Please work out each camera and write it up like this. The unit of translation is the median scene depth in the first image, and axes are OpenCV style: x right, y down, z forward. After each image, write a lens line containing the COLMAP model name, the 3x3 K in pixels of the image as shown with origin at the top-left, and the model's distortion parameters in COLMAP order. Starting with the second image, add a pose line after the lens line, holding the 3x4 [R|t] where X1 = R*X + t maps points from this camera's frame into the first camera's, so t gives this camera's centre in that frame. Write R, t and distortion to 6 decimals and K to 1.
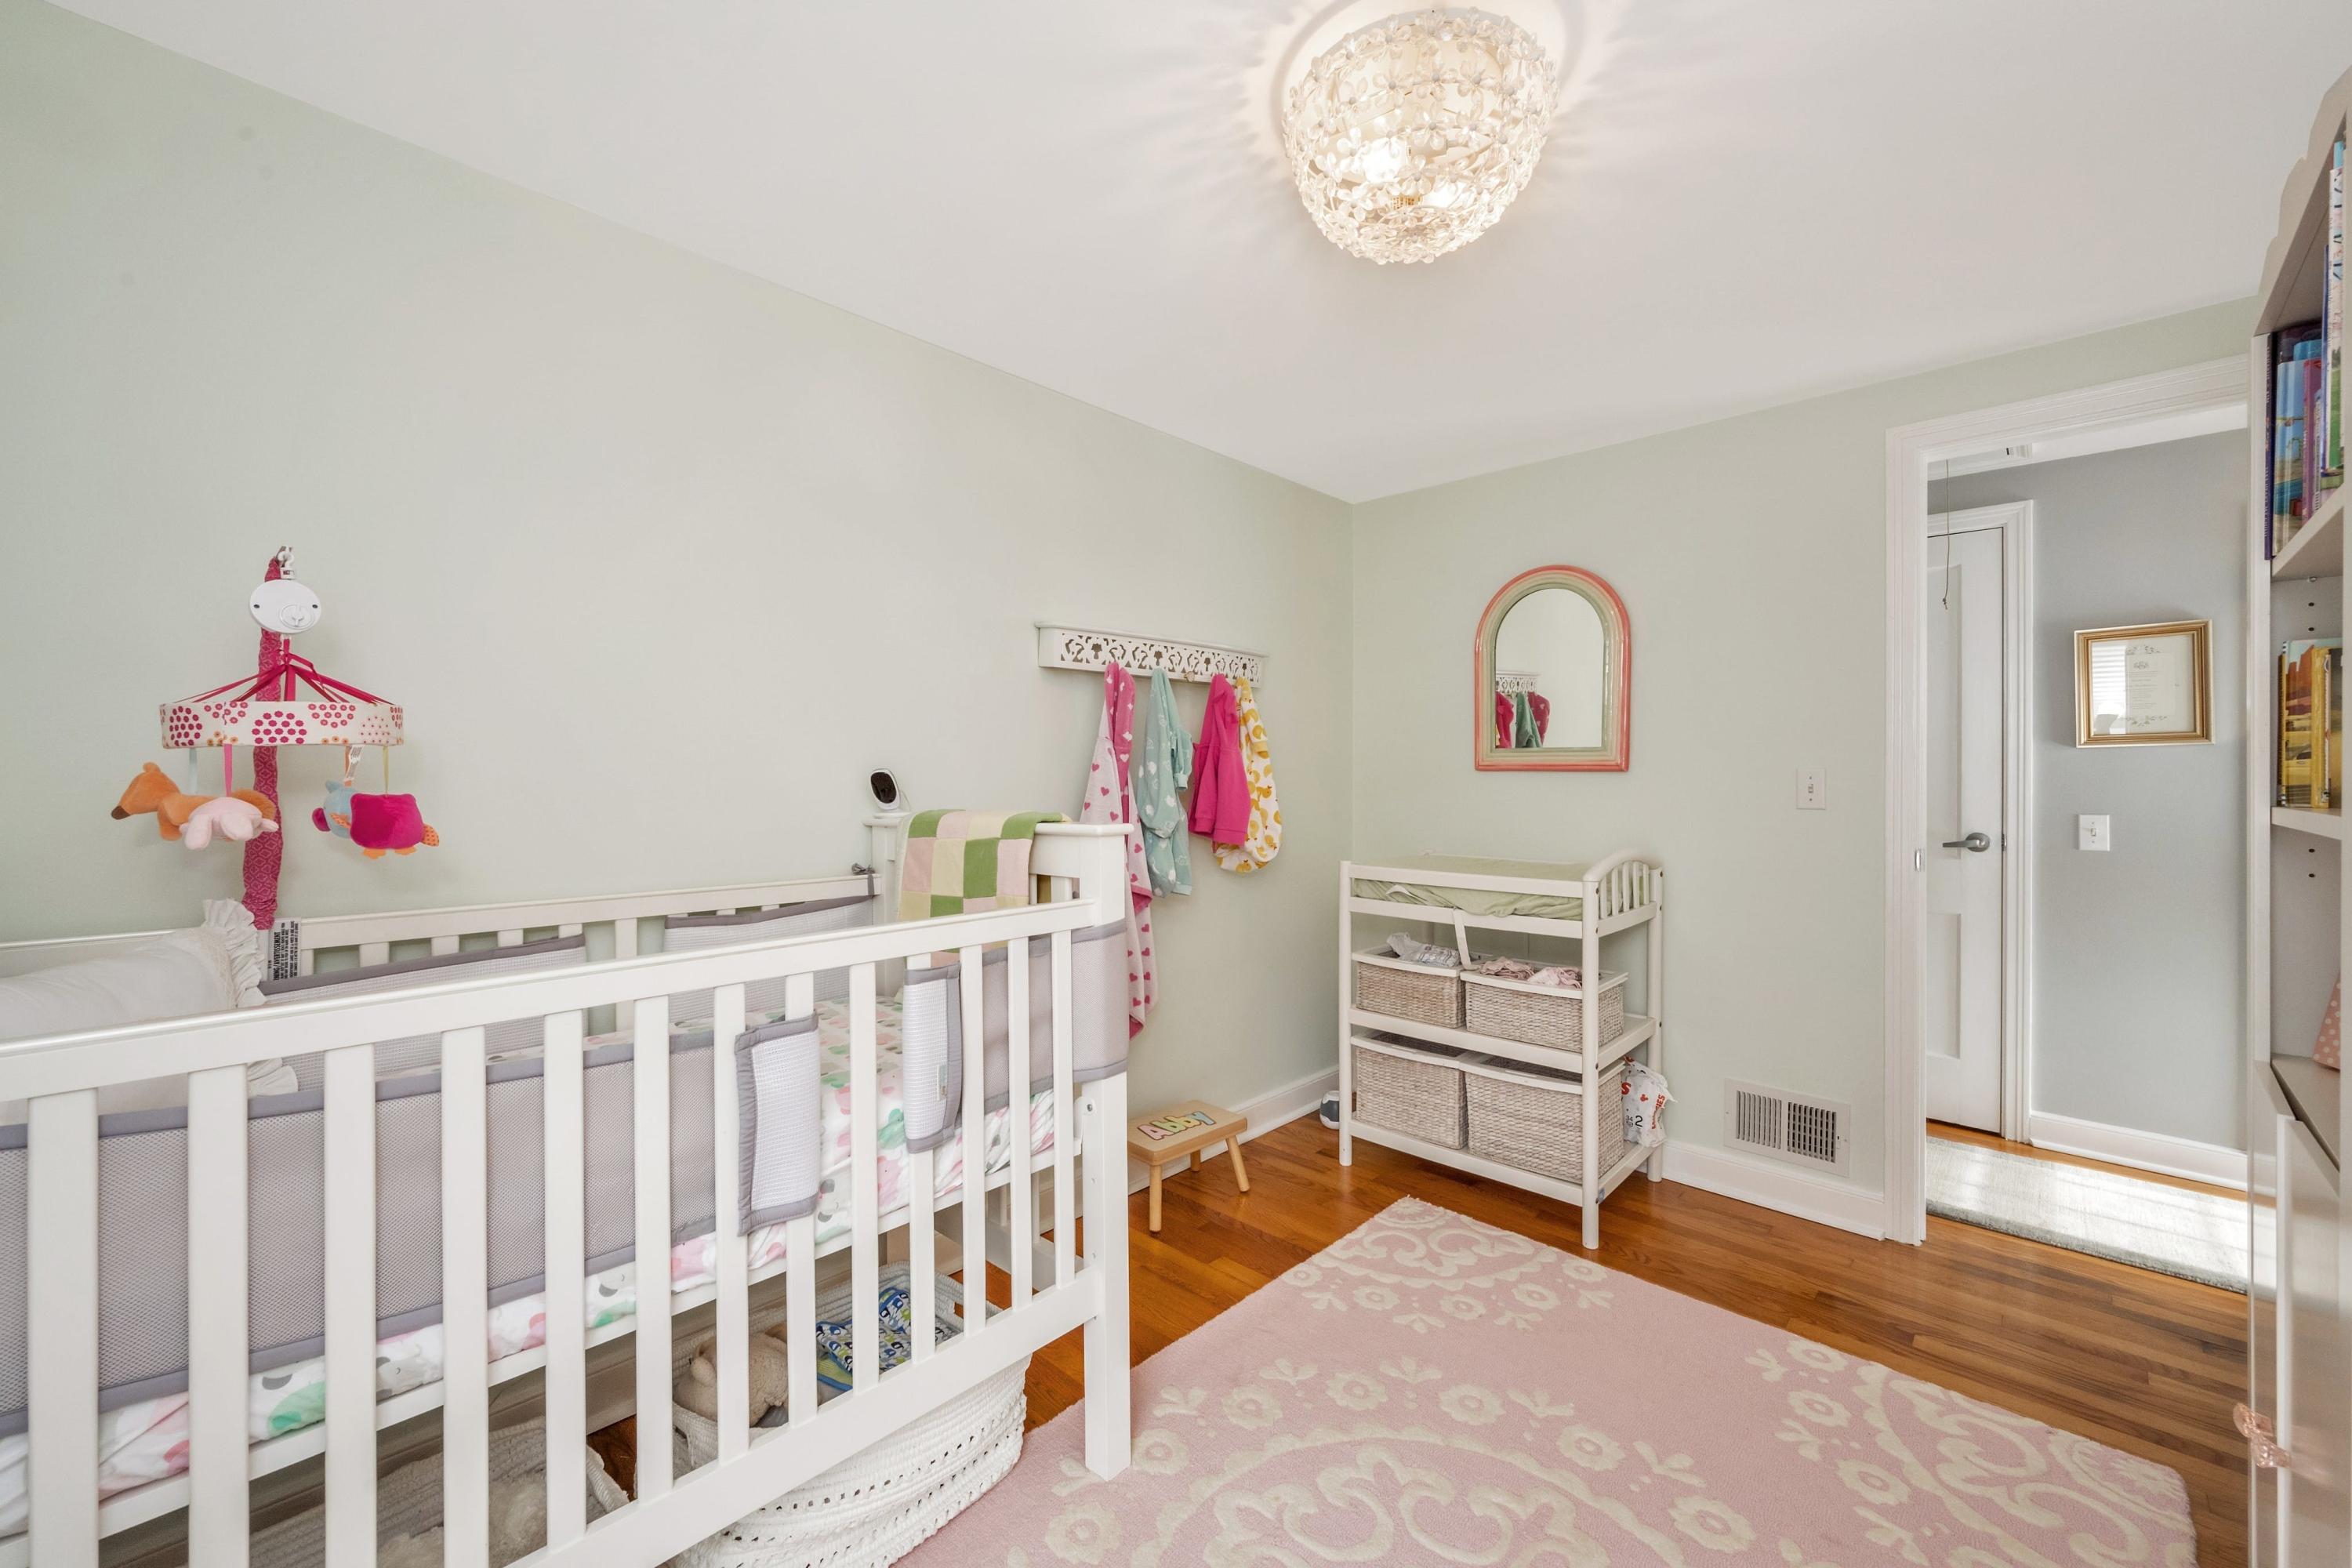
lens RADIAL K [[948.3, 0, 1171.0], [0, 948.3, 786.2], [0, 0, 1]] dist [-0.002933, -0.000219]
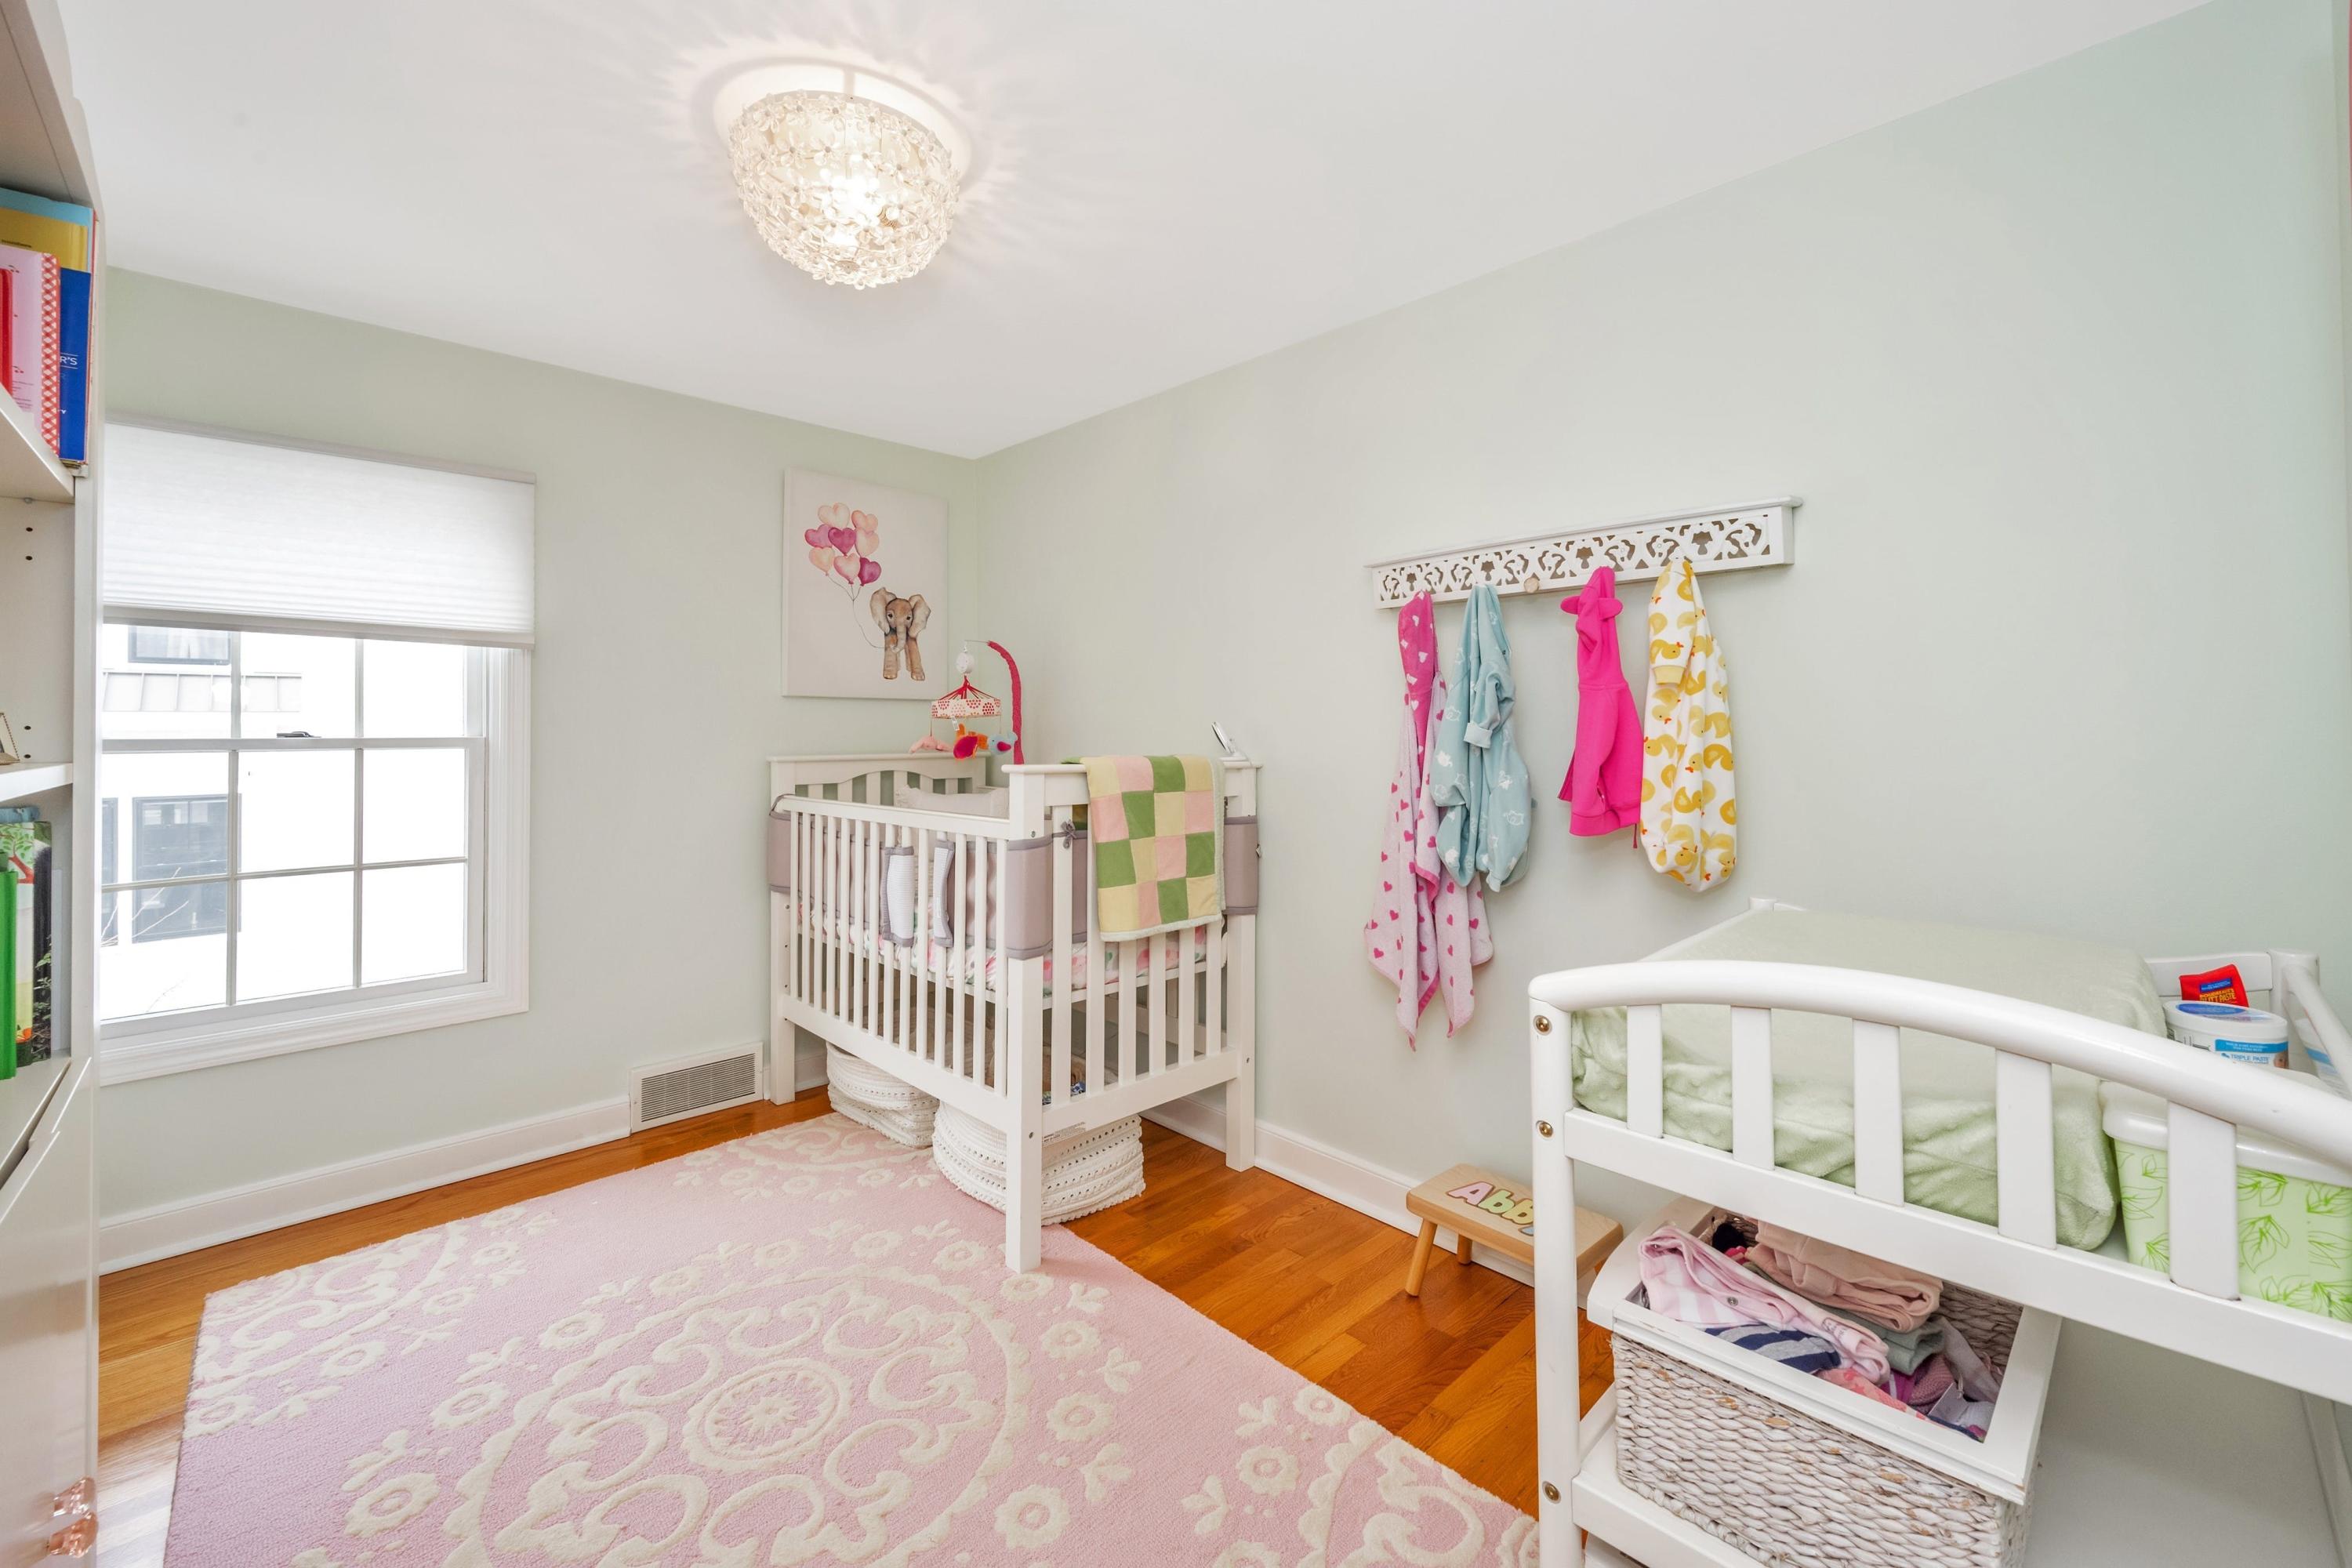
lens RADIAL K [[948.3, 0, 1150.3], [0, 948.3, 708.3], [0, 0, 1]] dist [-0.002933, -0.000219]
pose [[-0.054637, -0.008912, -0.998467, 0.824223], [-0.004744, 0.999951, -0.008666, -0.018915], [0.998495, 0.004263, -0.054677, 0.840959]]
